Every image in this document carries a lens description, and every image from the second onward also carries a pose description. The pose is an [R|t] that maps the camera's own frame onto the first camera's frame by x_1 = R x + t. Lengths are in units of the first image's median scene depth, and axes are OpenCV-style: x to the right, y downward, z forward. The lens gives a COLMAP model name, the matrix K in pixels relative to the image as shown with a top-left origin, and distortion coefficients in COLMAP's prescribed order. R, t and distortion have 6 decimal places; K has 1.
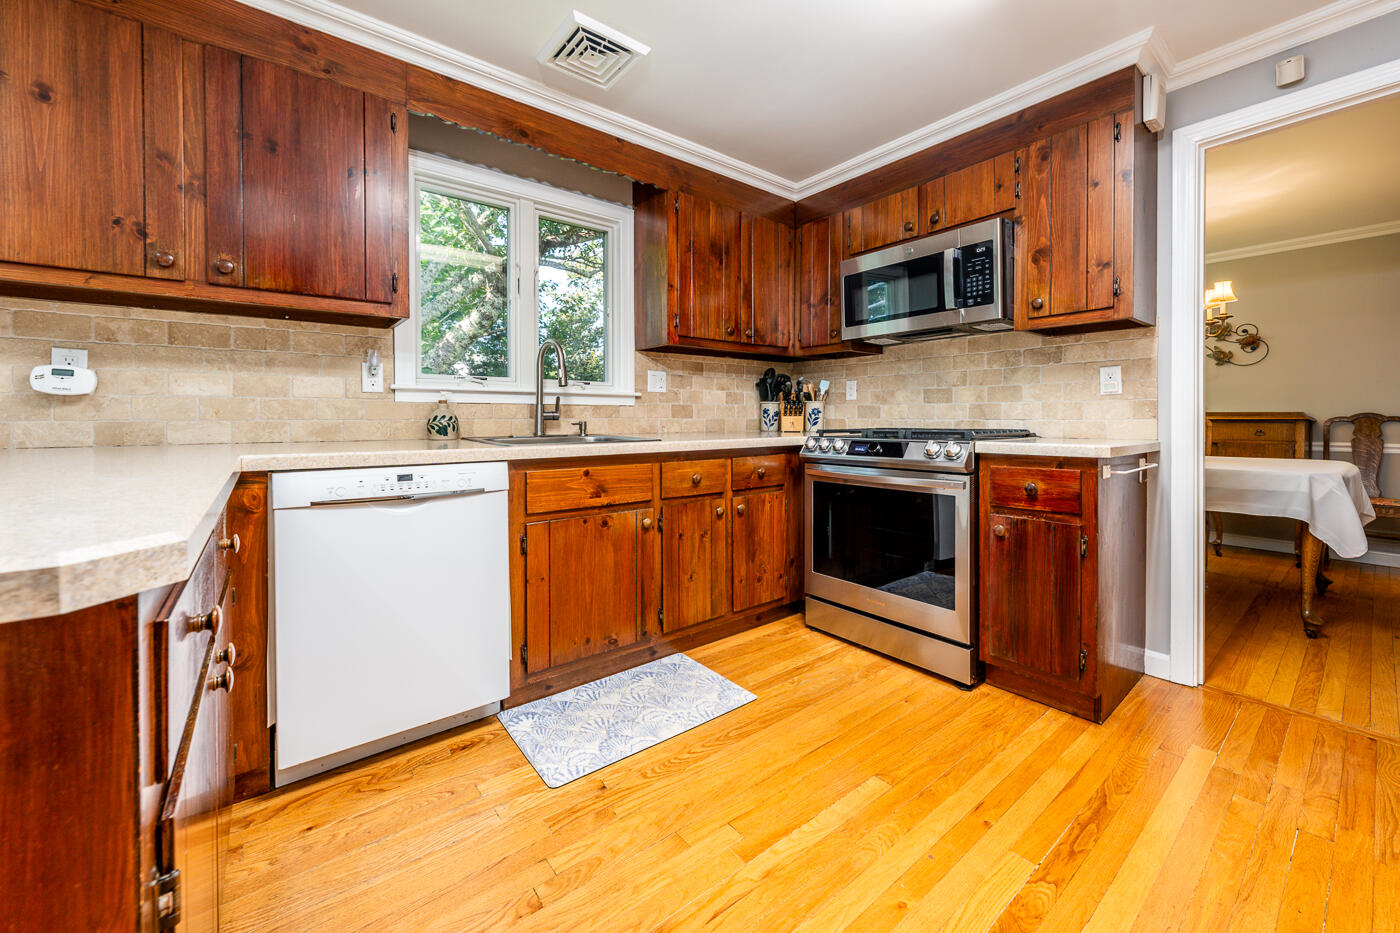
lens RADIAL K [[544.0, 0, 685.8], [0, 544.0, 417.4], [0, 0, 1]] dist [0.000108, 0.000143]
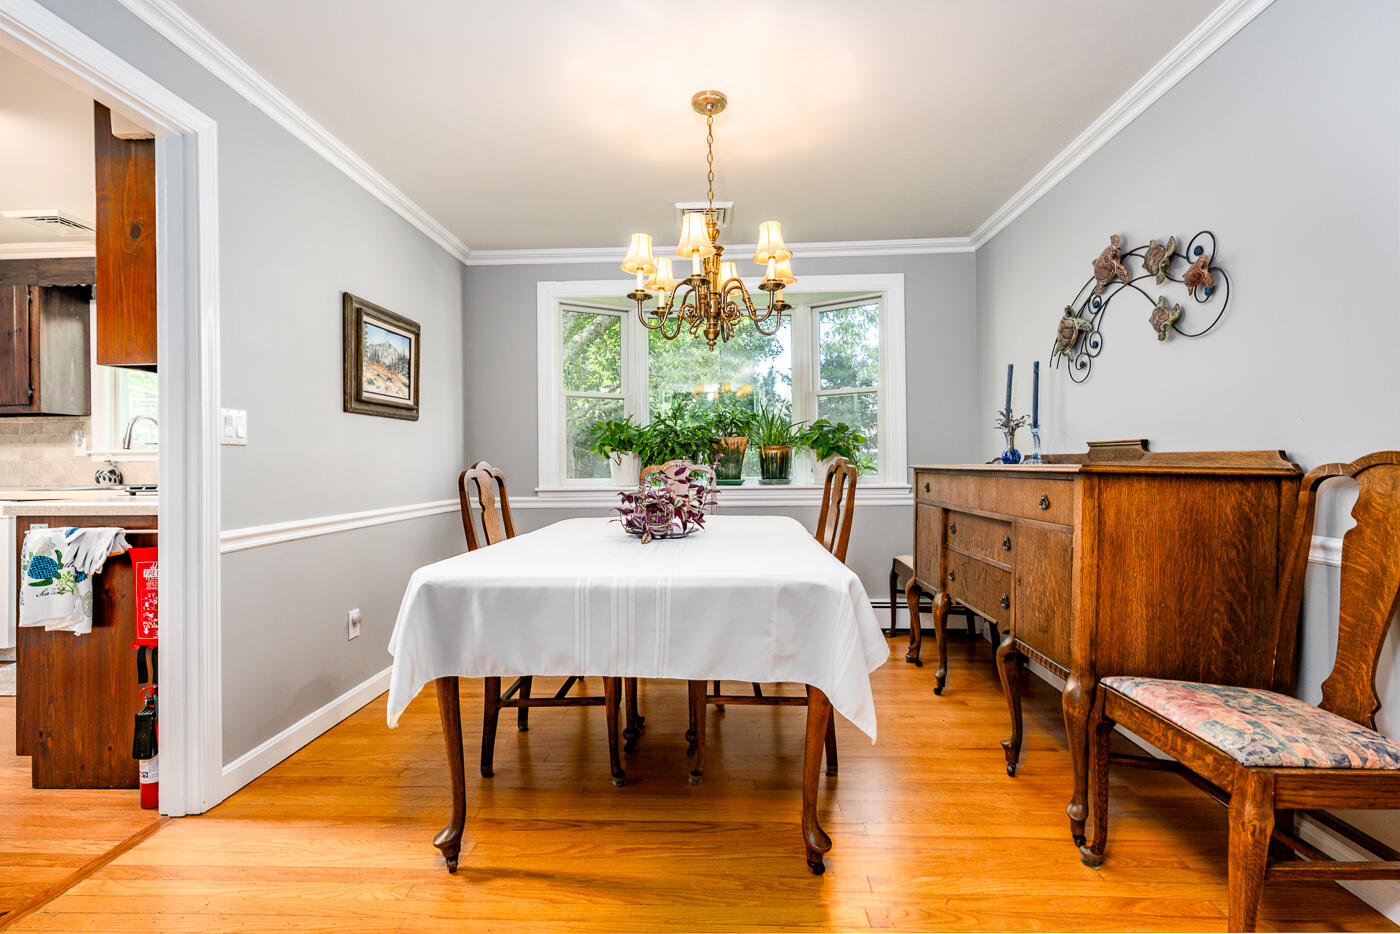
lens RADIAL K [[610.0, 0, 697.0], [0, 610.0, 467.4], [0, 0, 1]] dist [0.000474, 0.000098]
pose [[0.761592, -0.001984, -0.648054, 3.665247], [0.008588, 0.999938, 0.007031, -0.017466], [0.648000, -0.010920, 0.761562, 1.474711]]
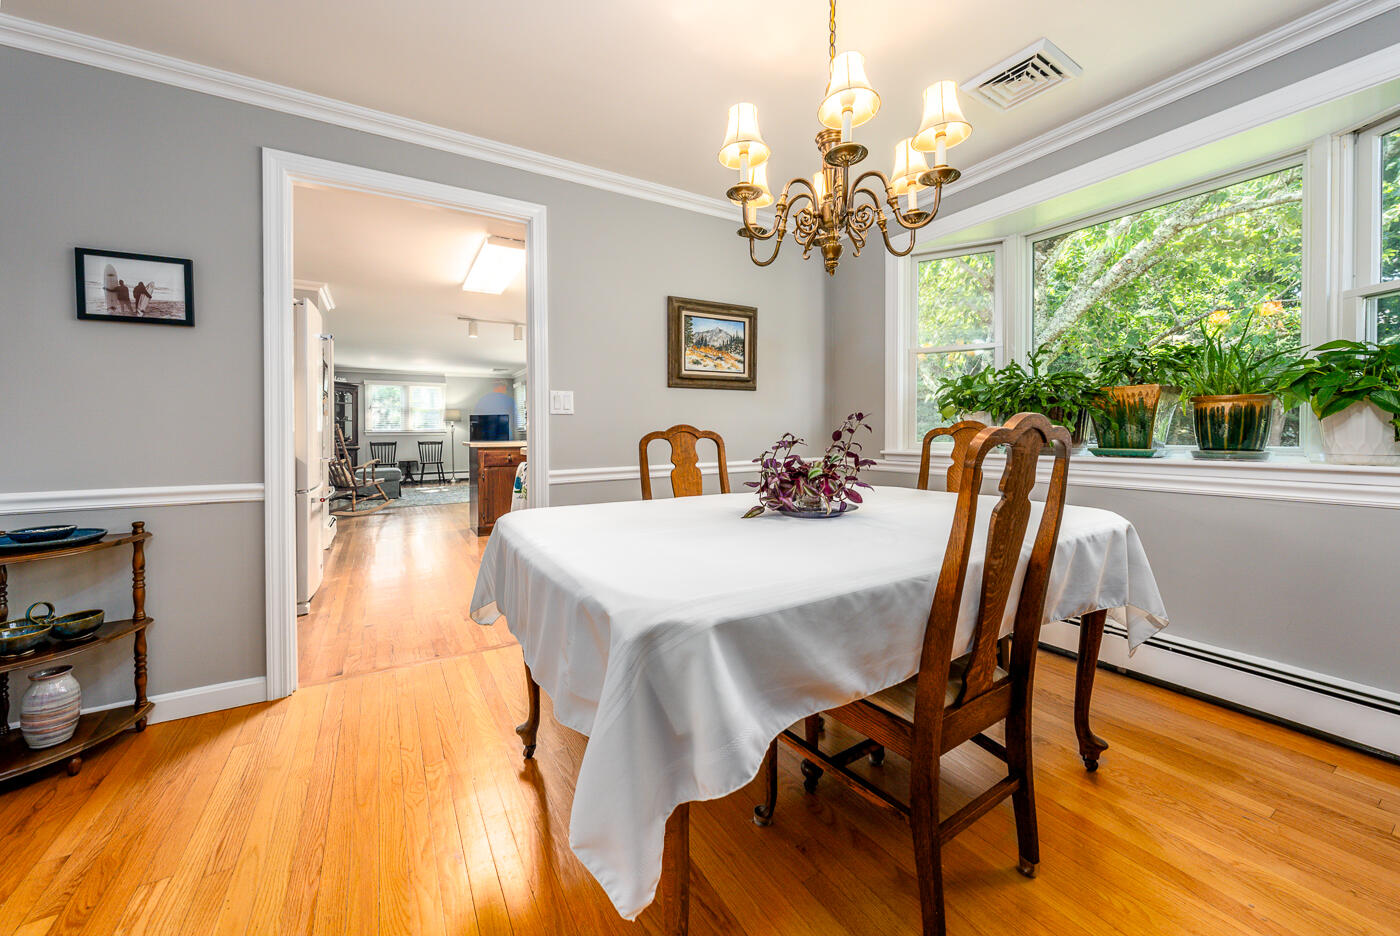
lens RADIAL K [[512.4, 0, 695.7], [0, 512.4, 439.5], [0, 0, 1]] dist [0.000056, -0.000001]
pose [[-0.106703, 0.018282, -0.994123, 3.687381], [0.007466, 0.999817, 0.017585, -0.008181], [0.994263, -0.005545, -0.106820, 2.494472]]
